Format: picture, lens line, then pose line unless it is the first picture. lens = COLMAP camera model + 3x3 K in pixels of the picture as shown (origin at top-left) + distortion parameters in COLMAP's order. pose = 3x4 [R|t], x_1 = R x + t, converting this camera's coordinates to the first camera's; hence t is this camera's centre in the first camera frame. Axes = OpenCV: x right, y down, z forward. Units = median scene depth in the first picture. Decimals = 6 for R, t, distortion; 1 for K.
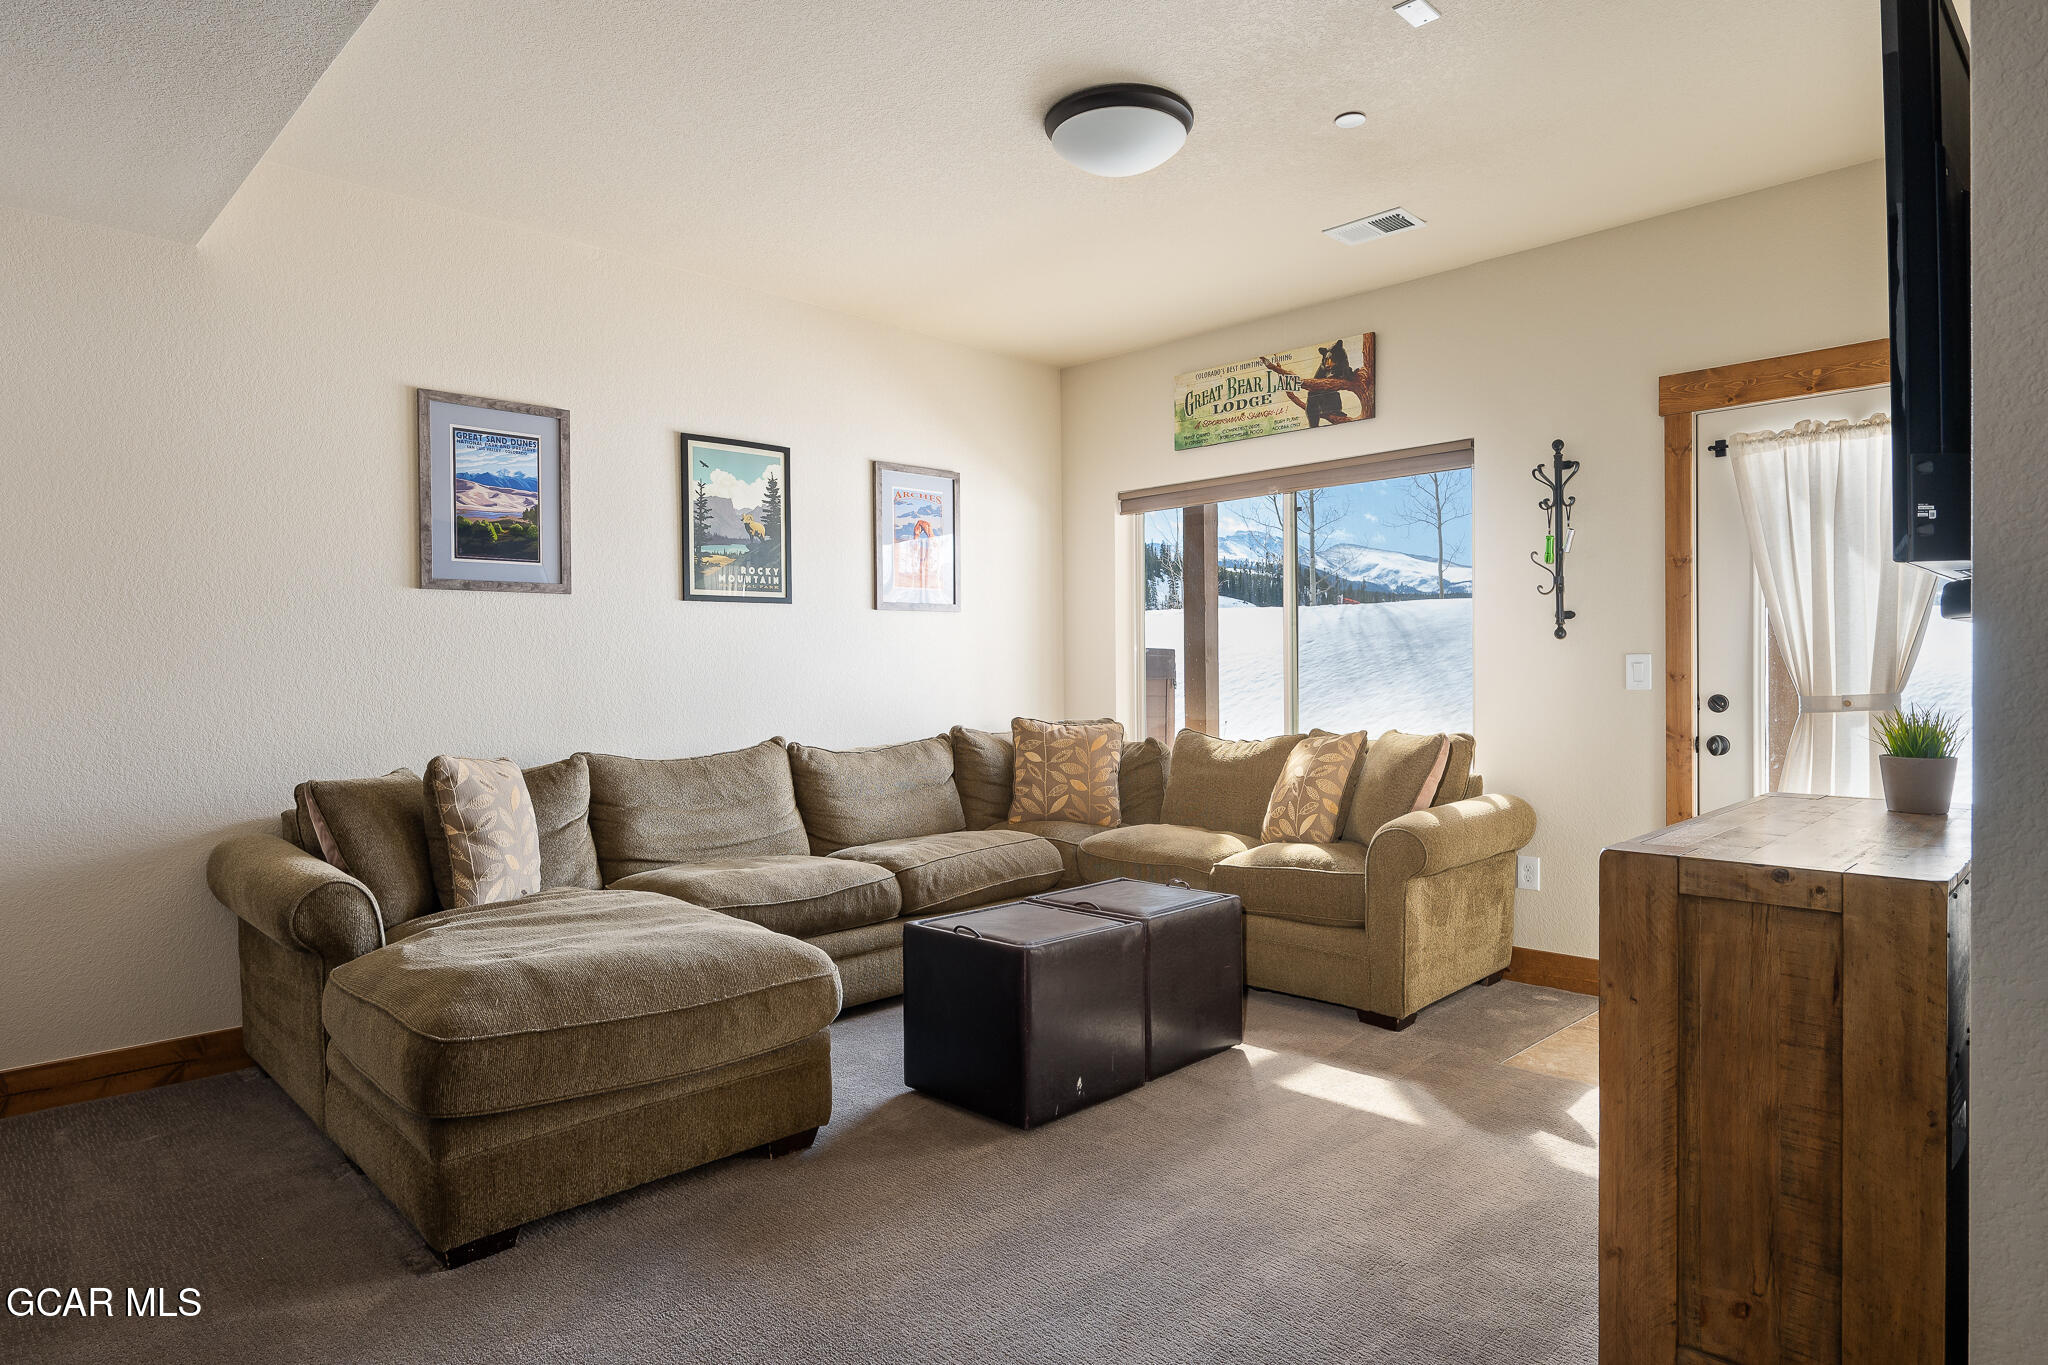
lens RADIAL K [[1155.3, 0, 1023.1], [0, 1155.3, 676.2], [0, 0, 1]] dist [-0.003071, -0.000148]
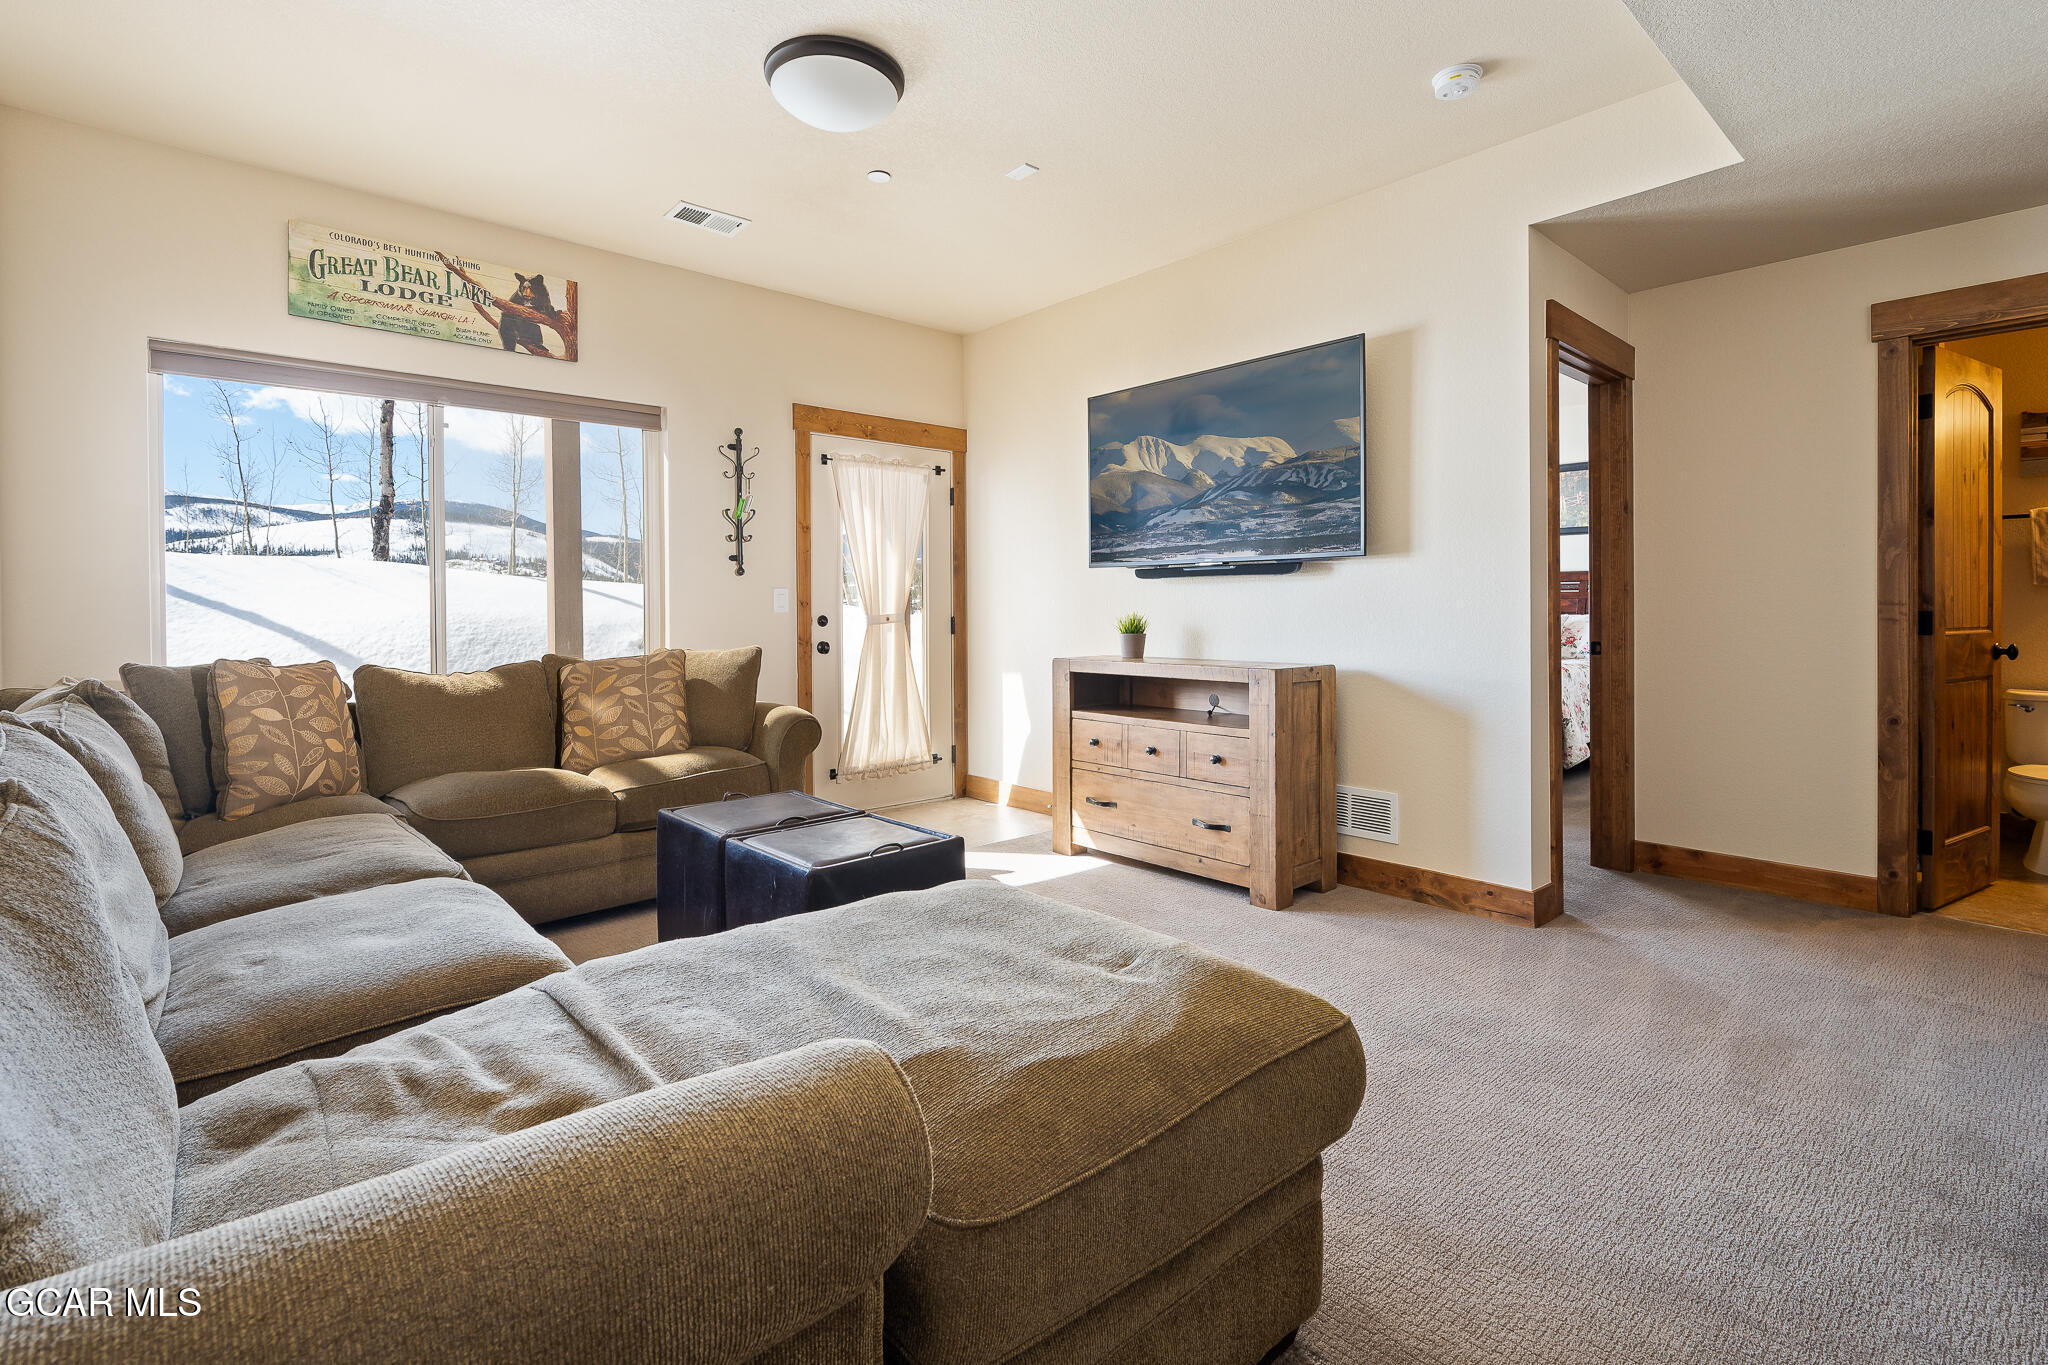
lens RADIAL K [[940.6, 0, 1000.1], [0, 940.6, 620.1], [0, 0, 1]] dist [-0.001364, -0.000013]
pose [[0.072700, -0.004444, 0.997344, -0.521930], [0.008111, 0.999960, 0.003865, 0.015009], [-0.997321, 0.007808, 0.072733, 0.527440]]
